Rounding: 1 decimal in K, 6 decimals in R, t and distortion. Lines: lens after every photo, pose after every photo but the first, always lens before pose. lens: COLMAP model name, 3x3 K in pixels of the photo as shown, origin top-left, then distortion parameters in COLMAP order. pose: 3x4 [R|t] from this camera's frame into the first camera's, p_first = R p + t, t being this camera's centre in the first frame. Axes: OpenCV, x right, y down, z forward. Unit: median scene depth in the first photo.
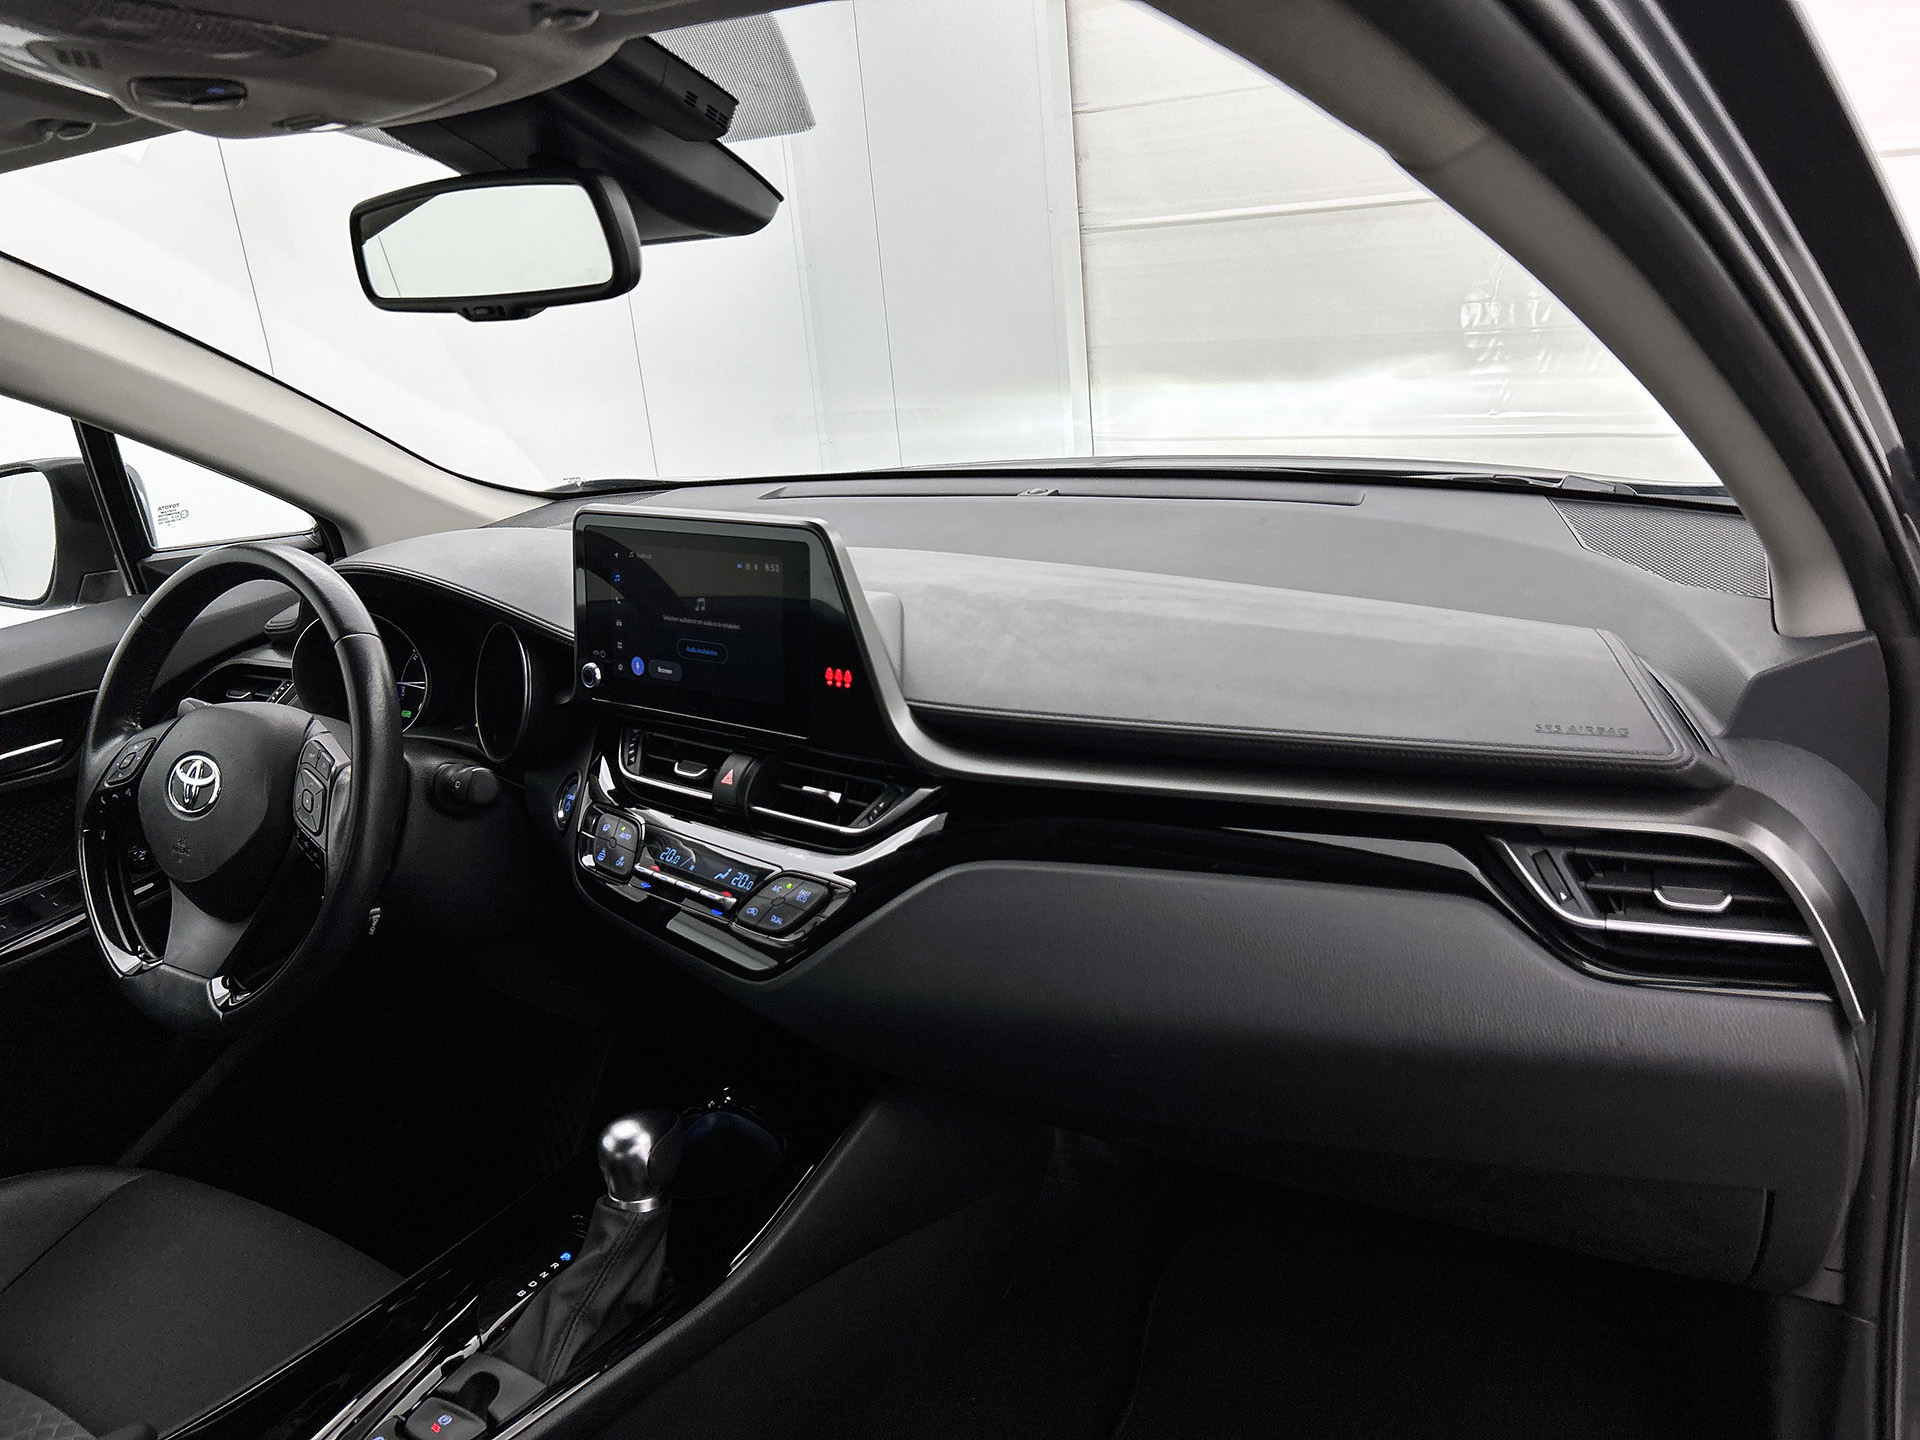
lens RADIAL K [[1468.3, 0, 959.9], [0, 1468.3, 686.5], [0, 0, 1]] dist [0.038525, -0.039266]
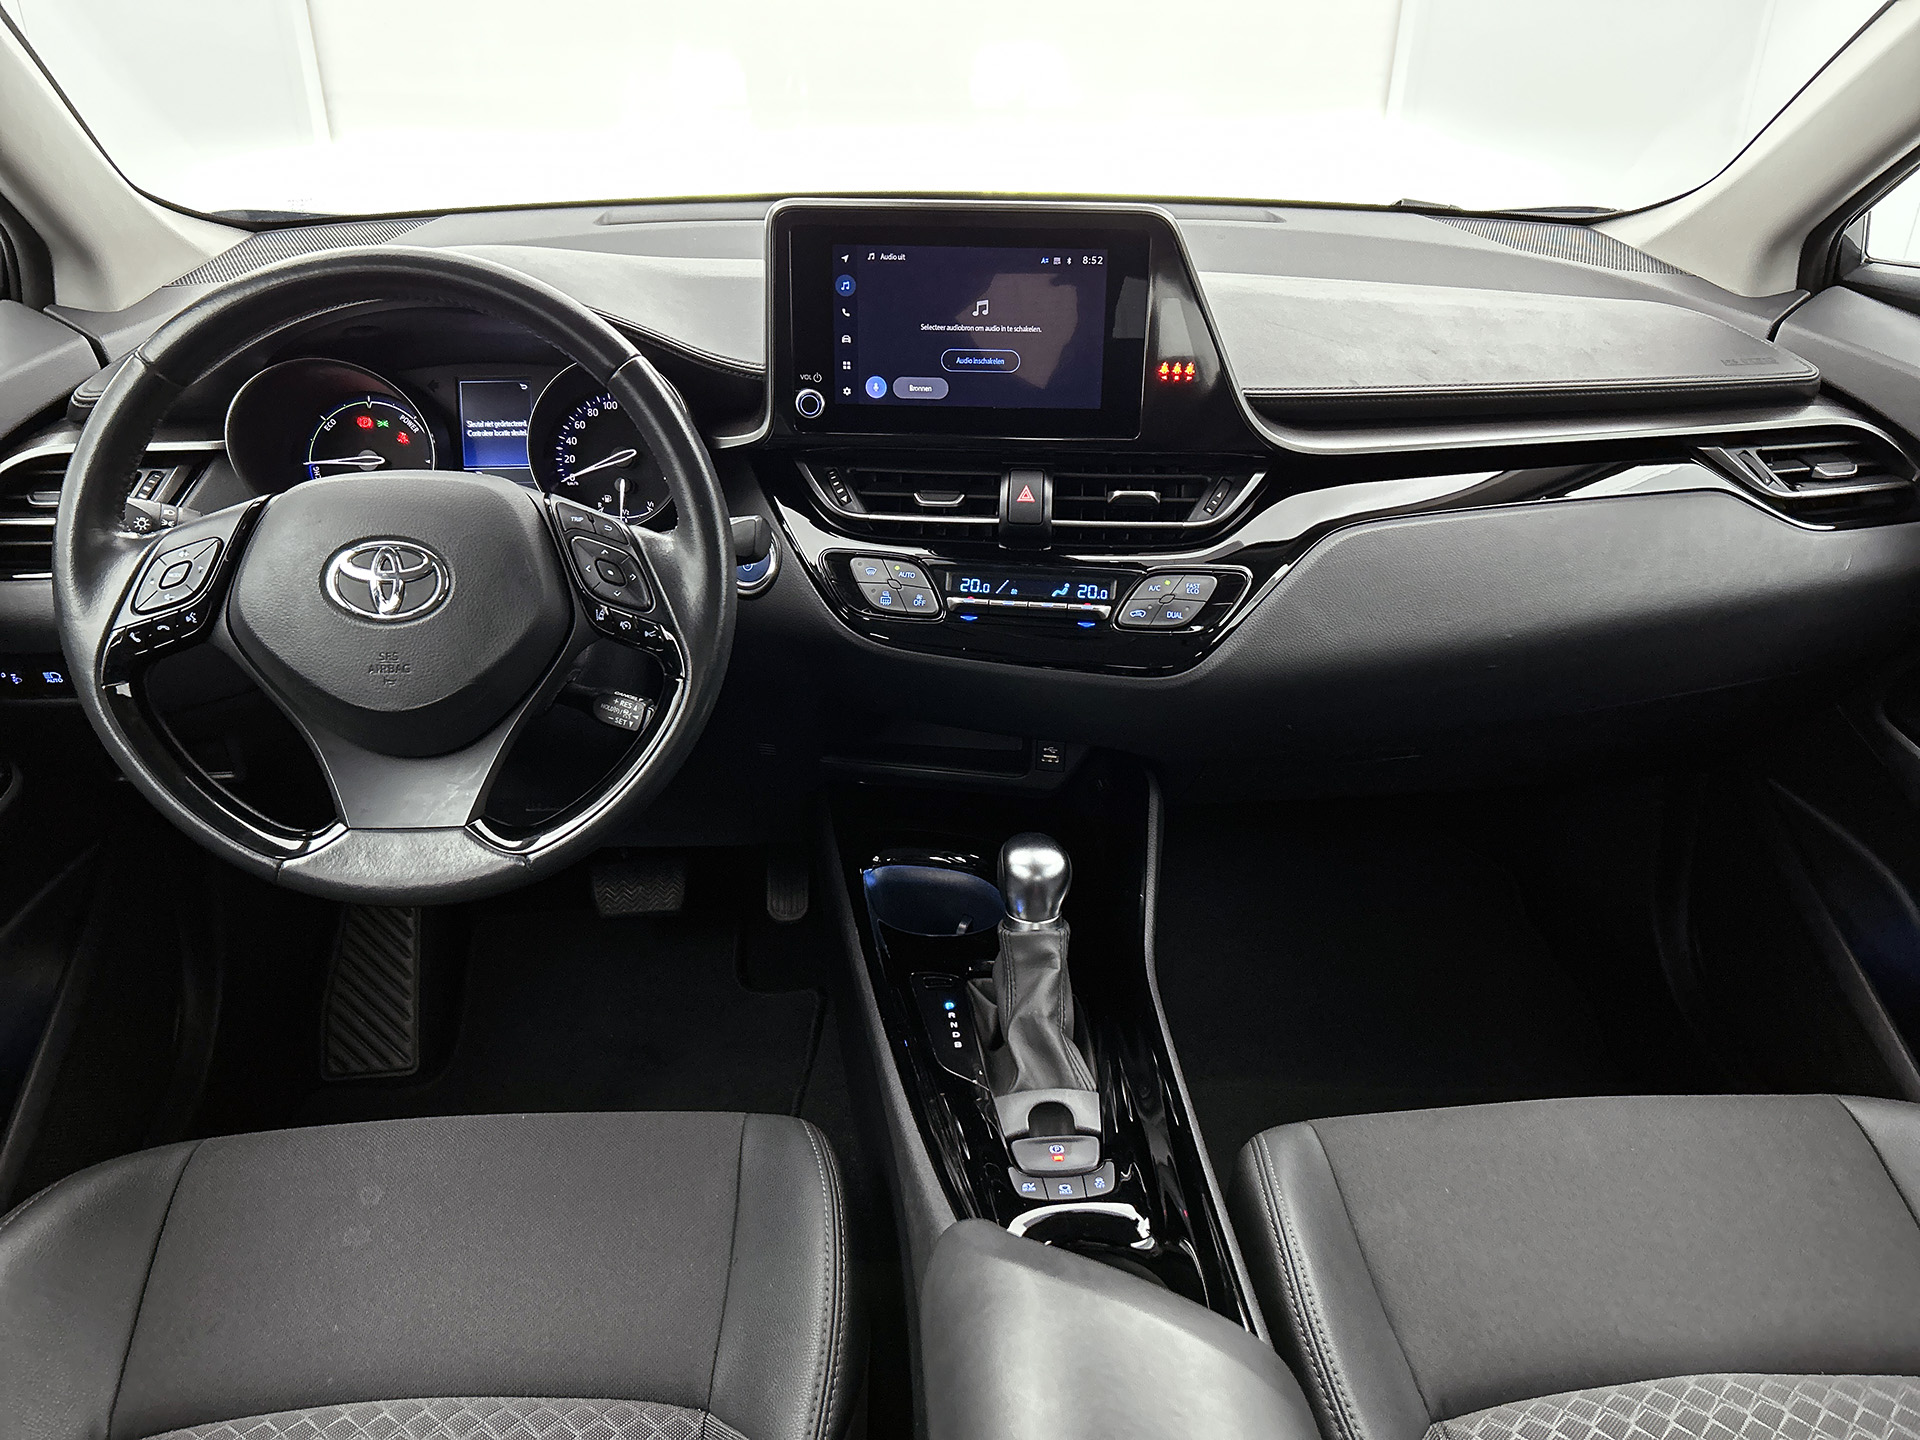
lens RADIAL K [[1468.3, 0, 965.6], [0, 1468.3, 734.9], [0, 0, 1]] dist [0.038525, -0.039266]
pose [[0.801571, -0.188743, 0.567327, -0.736931], [0.096441, 0.977257, 0.188861, 0.029826], [-0.590070, -0.096673, 0.801543, 0.226566]]
